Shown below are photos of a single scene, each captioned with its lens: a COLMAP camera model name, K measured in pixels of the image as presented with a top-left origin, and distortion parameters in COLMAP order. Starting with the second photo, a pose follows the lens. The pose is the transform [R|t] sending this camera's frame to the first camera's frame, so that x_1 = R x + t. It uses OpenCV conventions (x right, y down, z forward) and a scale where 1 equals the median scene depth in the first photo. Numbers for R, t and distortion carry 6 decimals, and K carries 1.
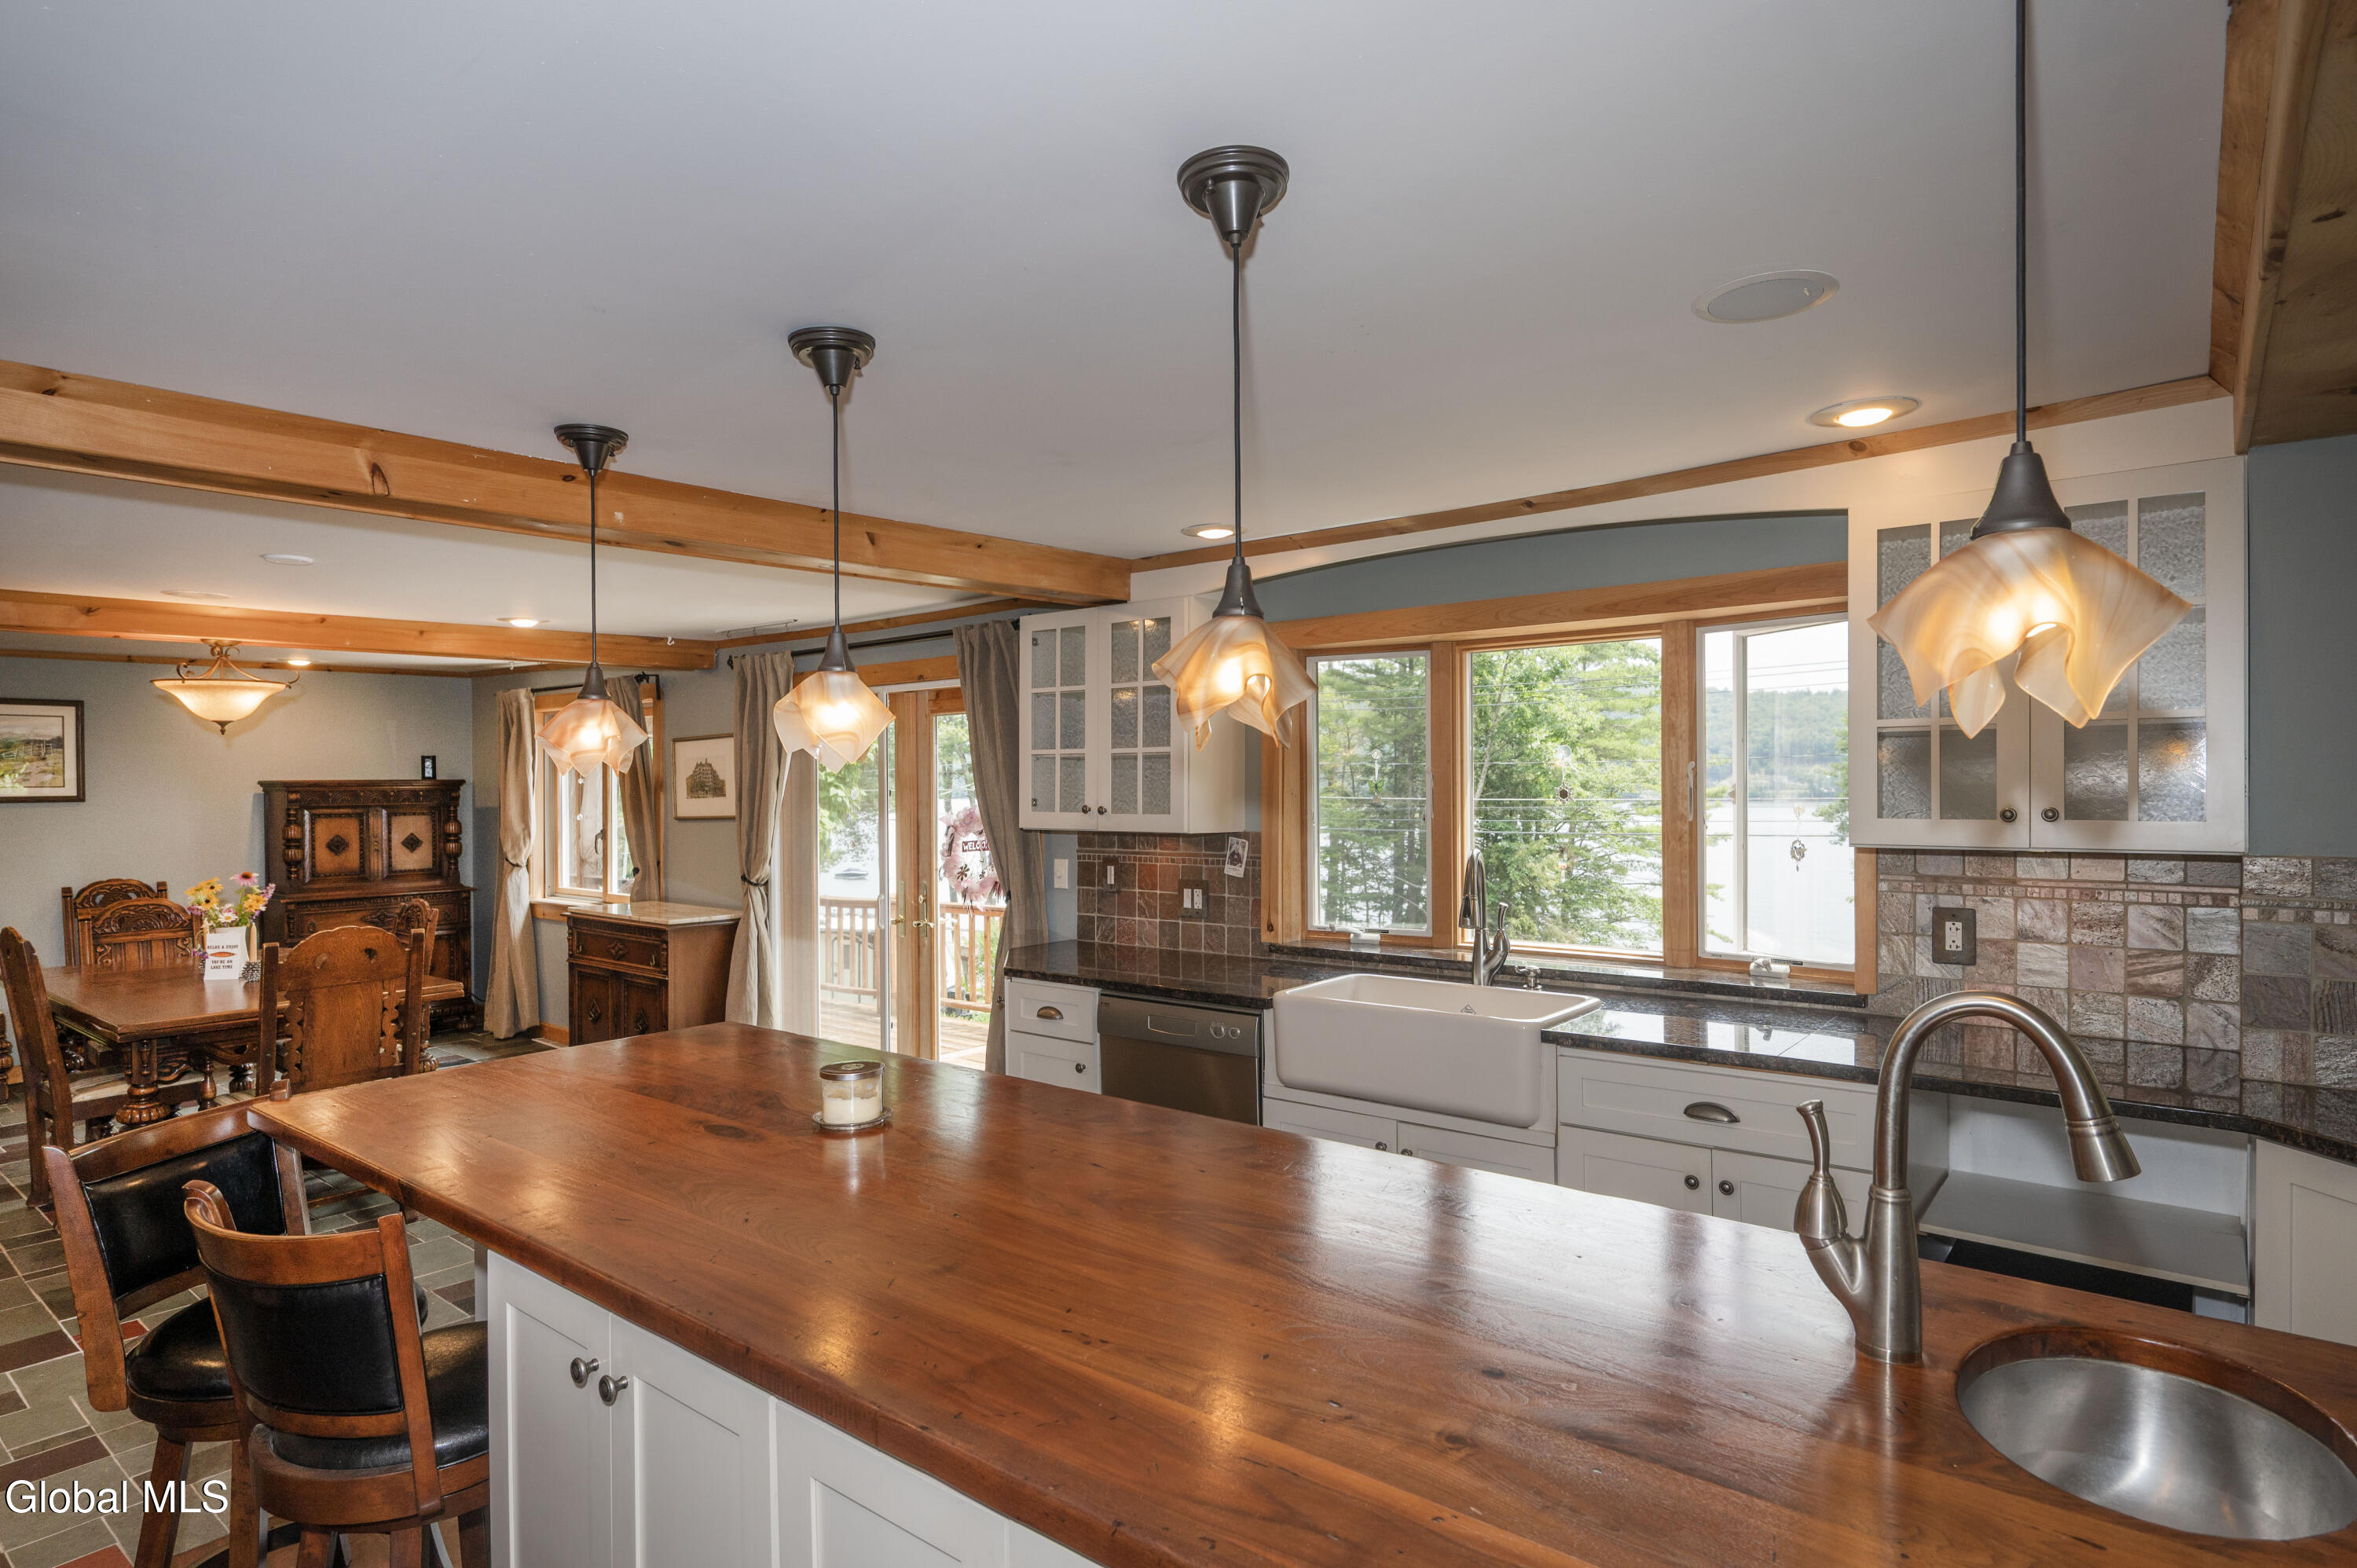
lens RADIAL K [[1250.0, 0, 1181.9], [0, 1250.0, 784.9], [0, 0, 1]] dist [0.002314, 0.000893]
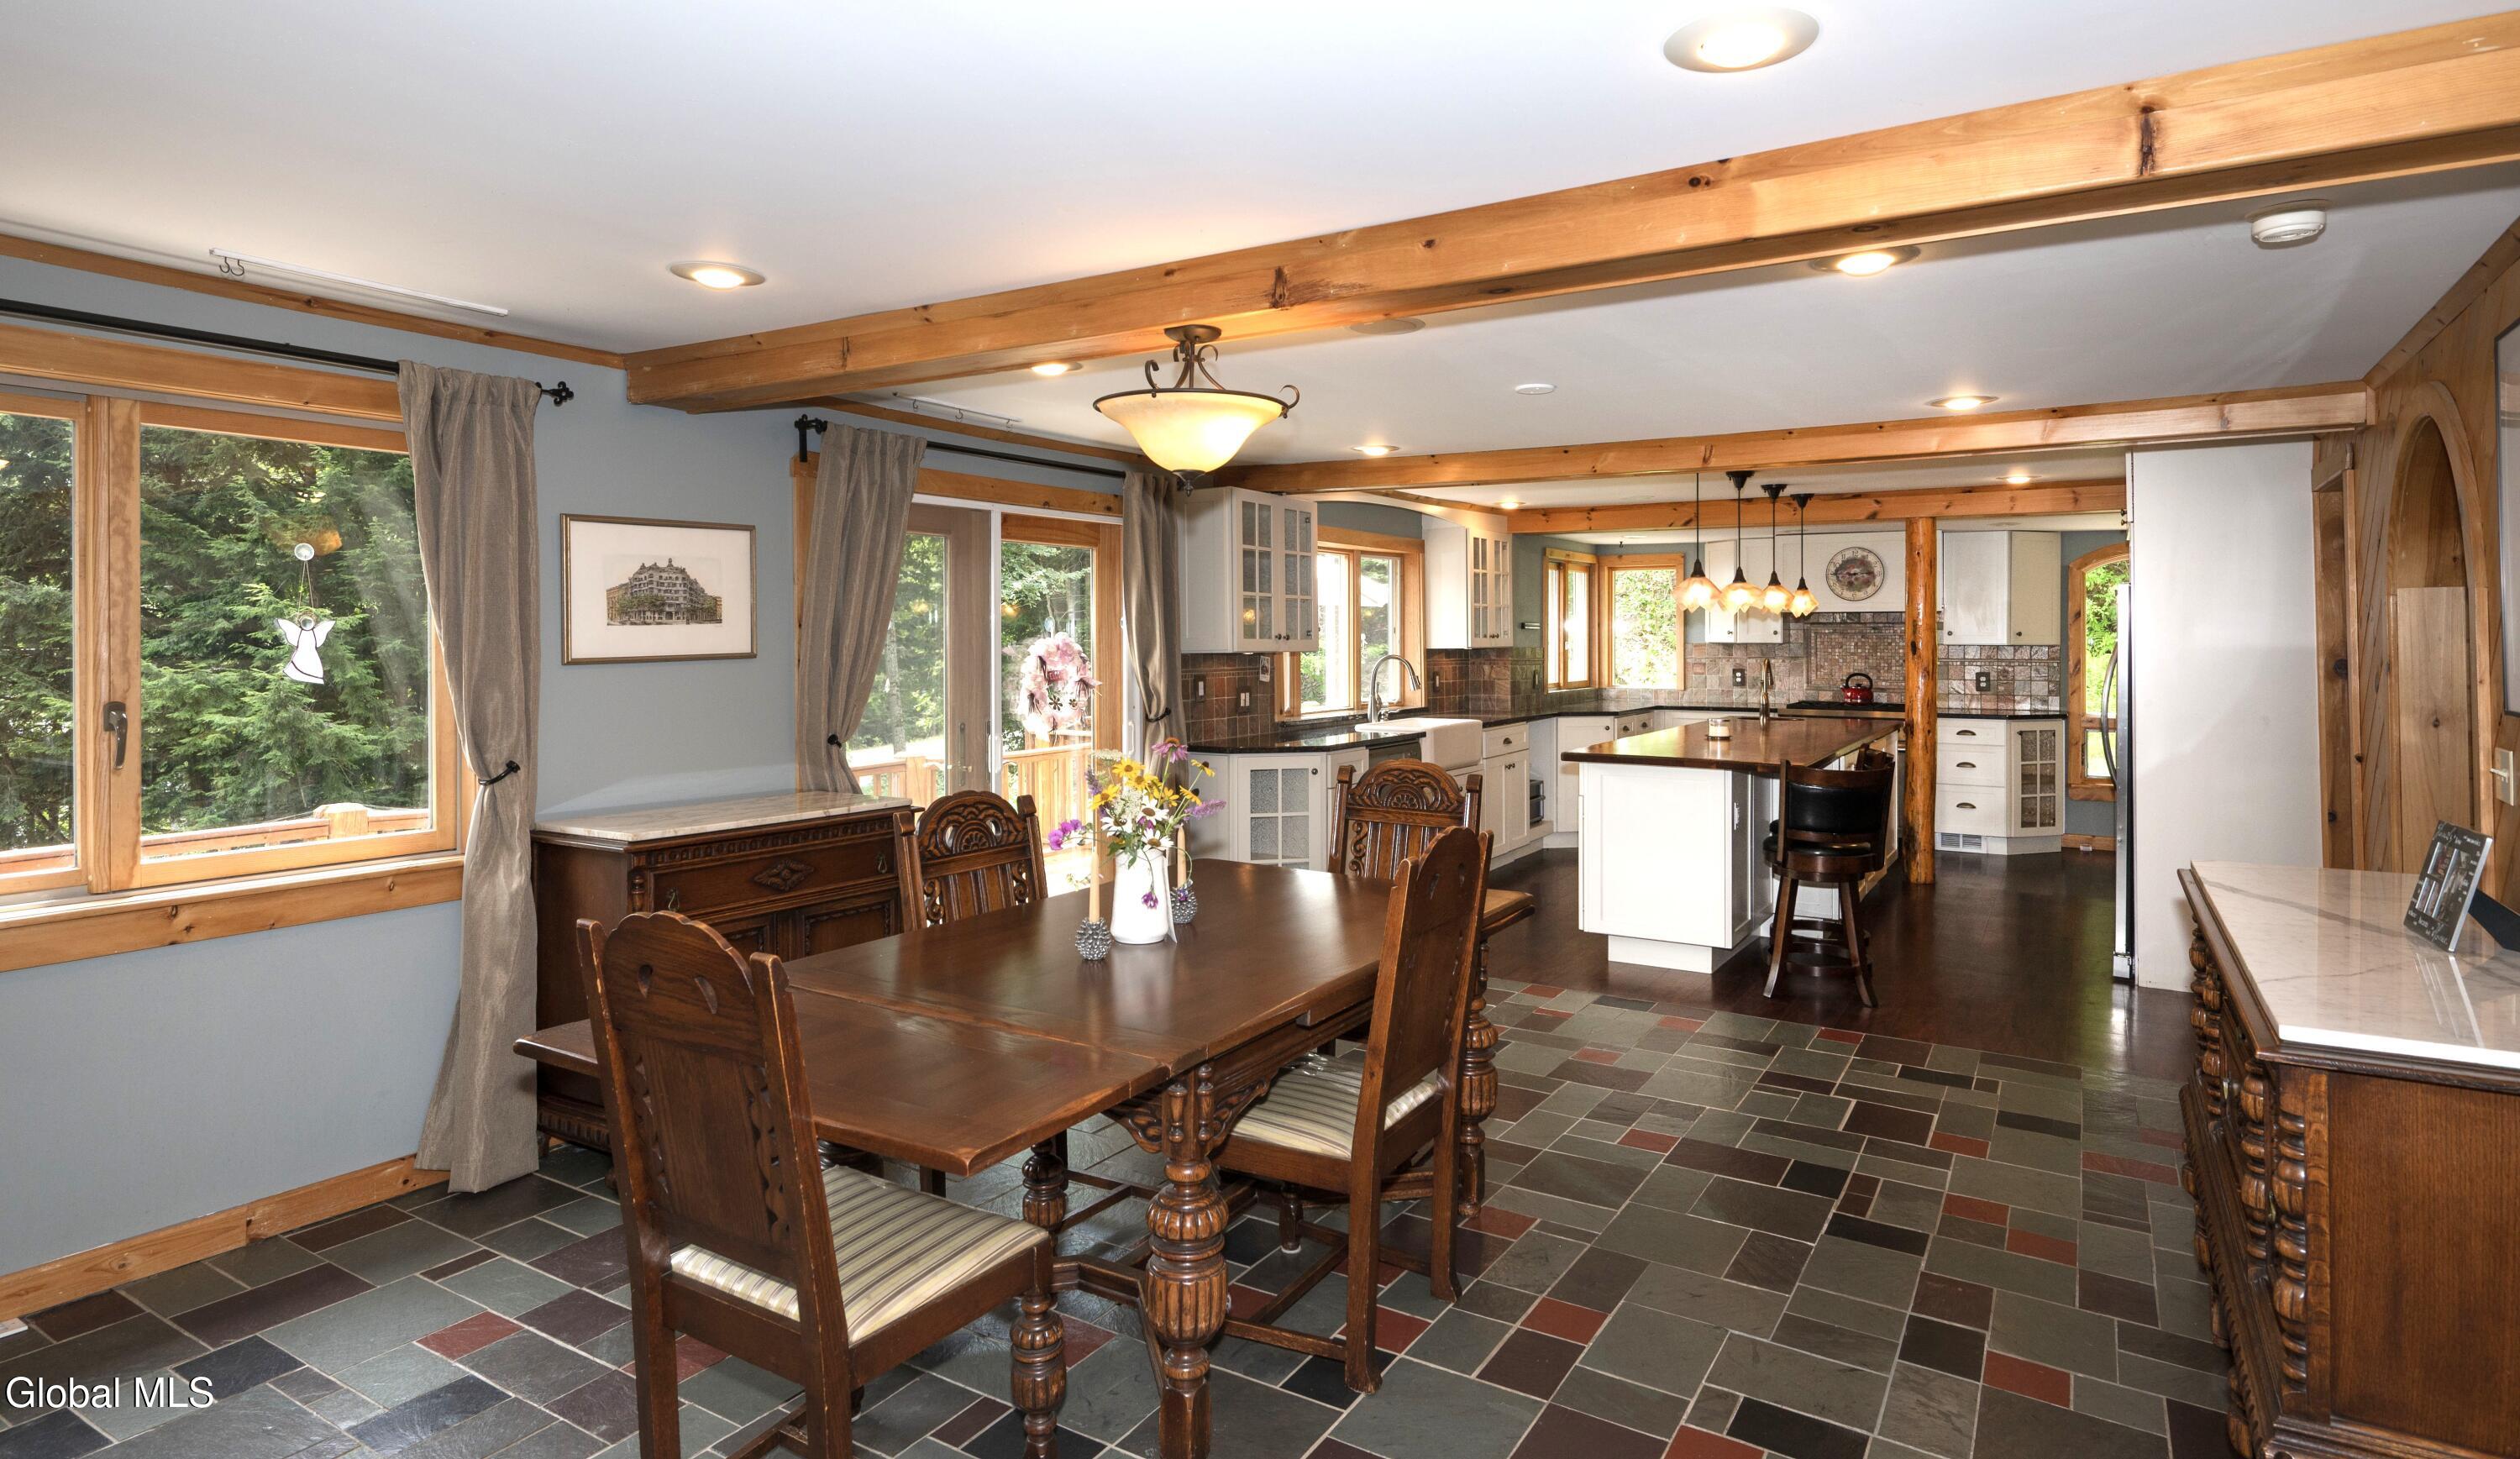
lens RADIAL K [[1335.5, 0, 1285.4], [0, 1335.5, 636.0], [0, 0, 1]] dist [-0.006344, -0.000557]
pose [[-0.135534, 0.012153, 0.990698, -1.016387], [0.005619, 0.999918, -0.011498, 0.023616], [-0.990757, 0.004008, -0.135591, 0.770143]]
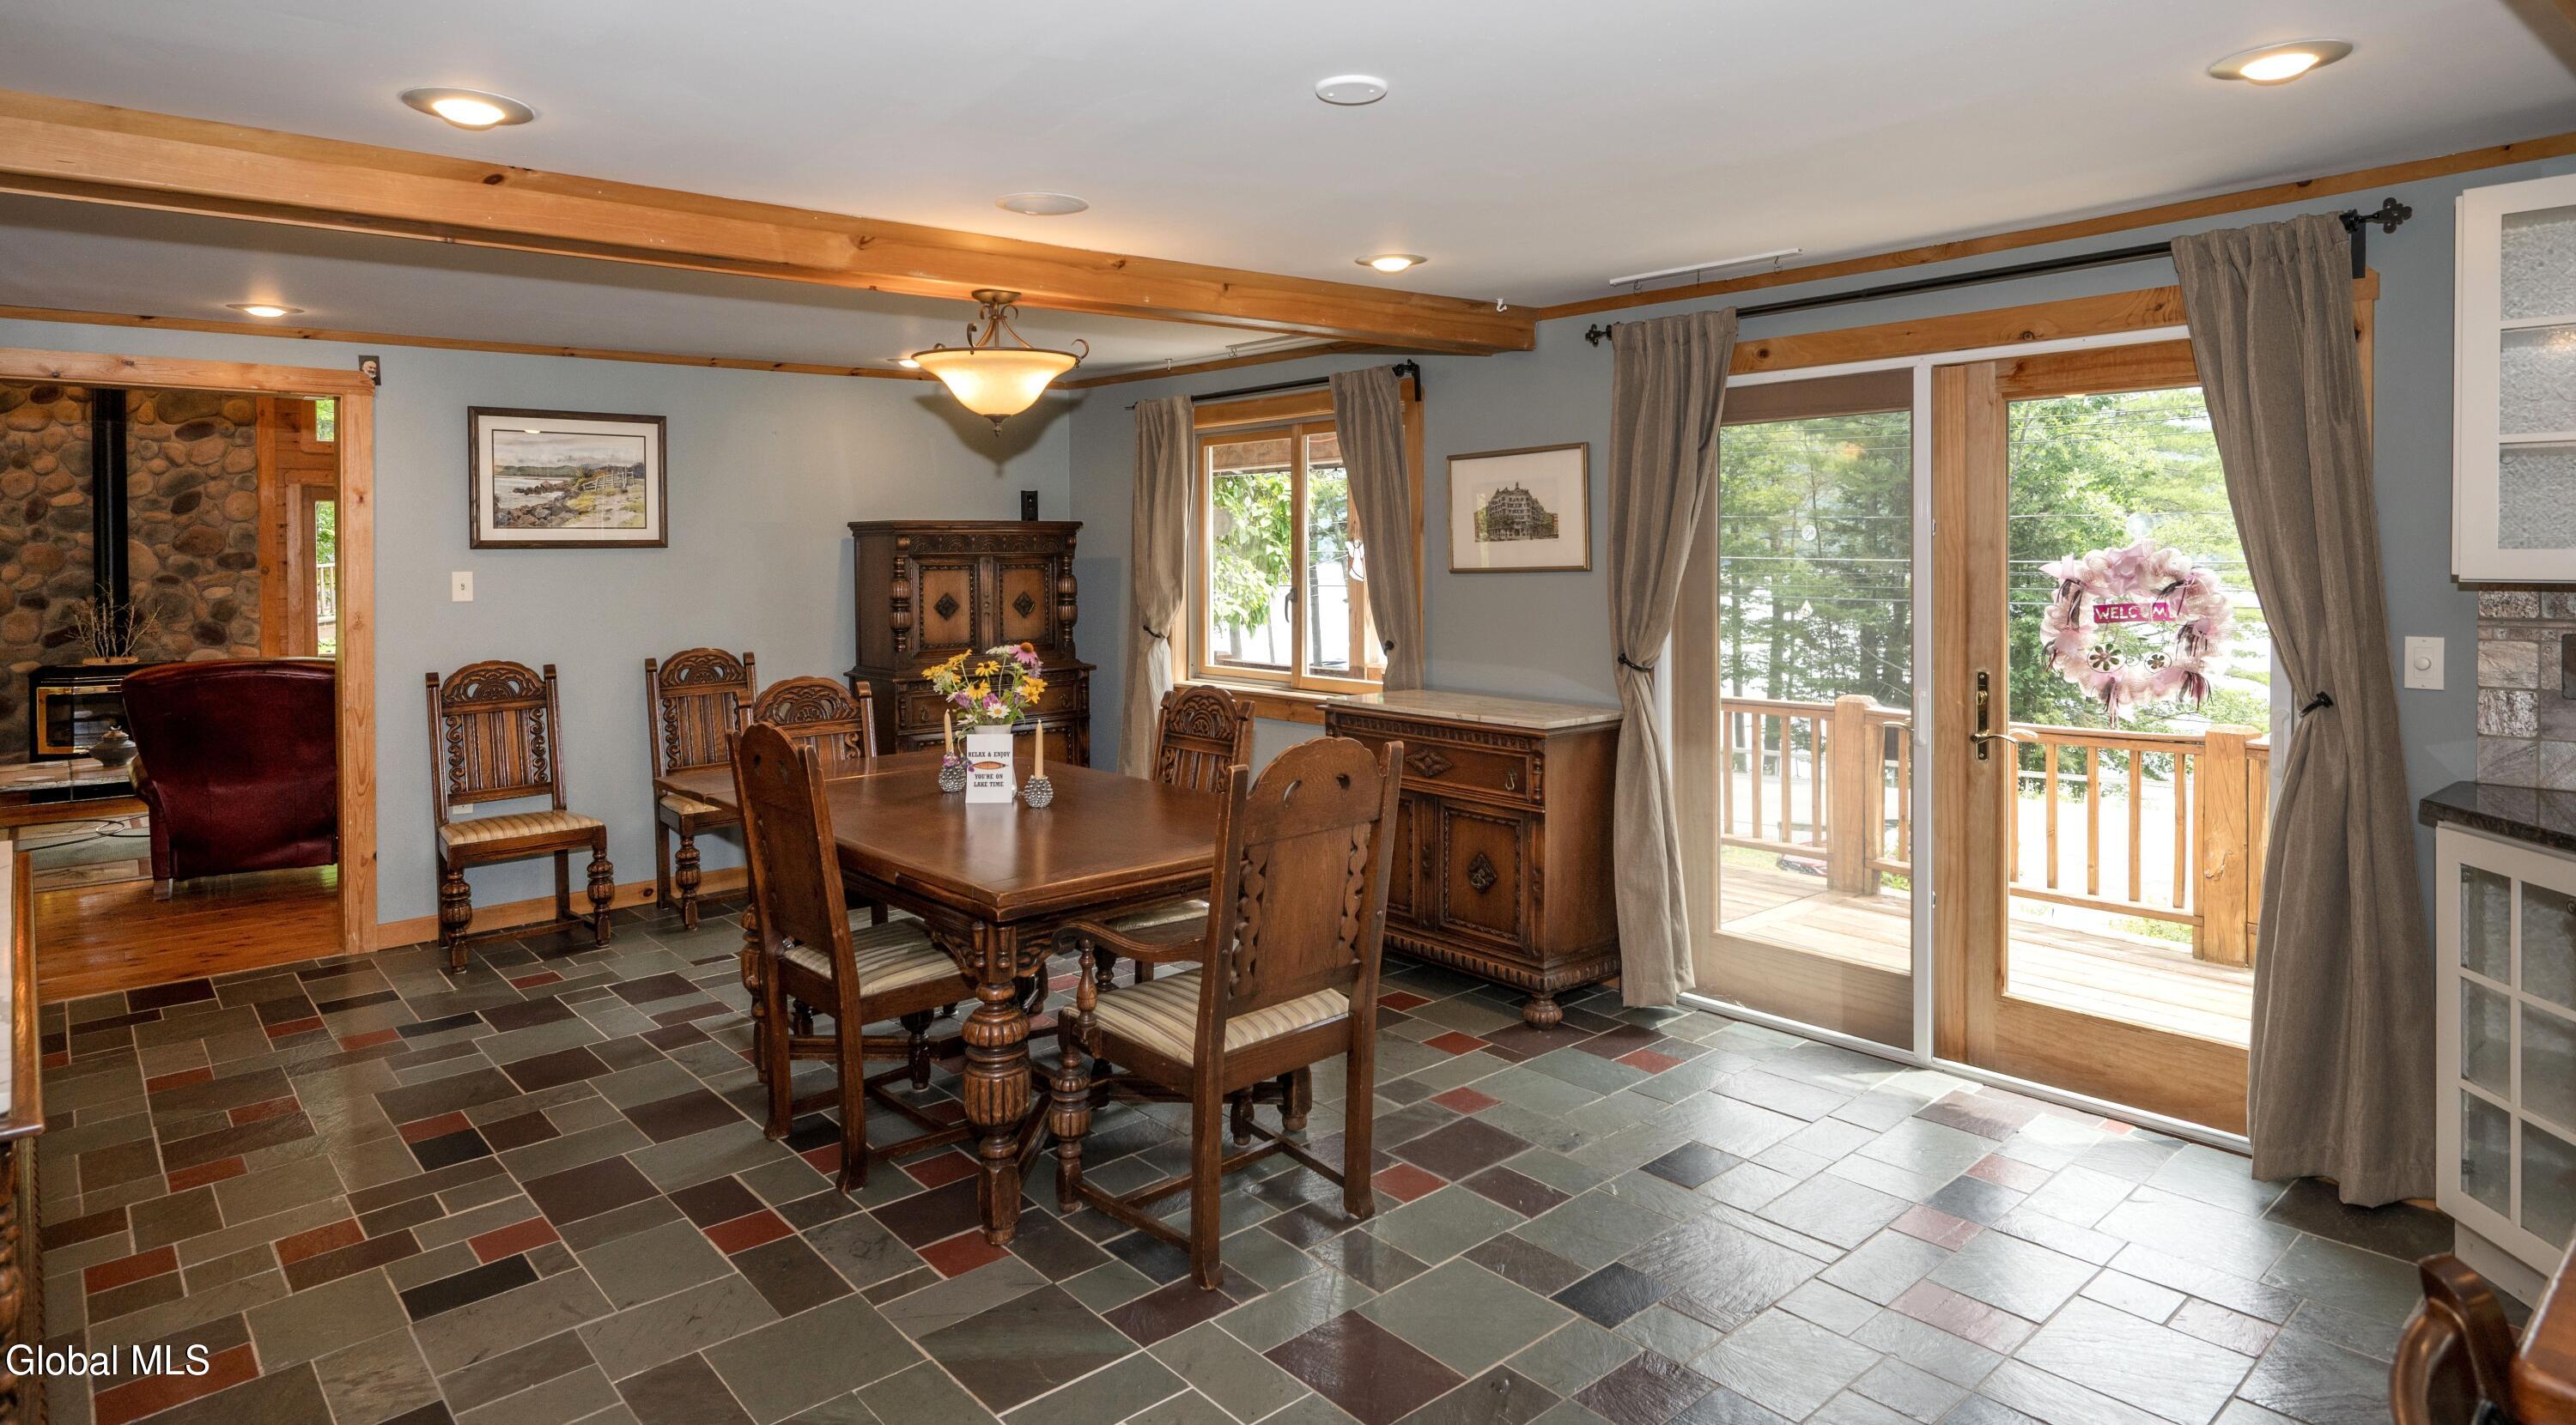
lens RADIAL K [[1419.9, 0, 1290.0], [0, 1419.9, 583.6], [0, 0, 1]] dist [0.005529, 0.001494]
pose [[0.986147, 0.004065, -0.165823, -0.362275], [0.000051, 0.999692, 0.024810, 0.014027], [0.165873, -0.024474, 0.985843, 0.207639]]
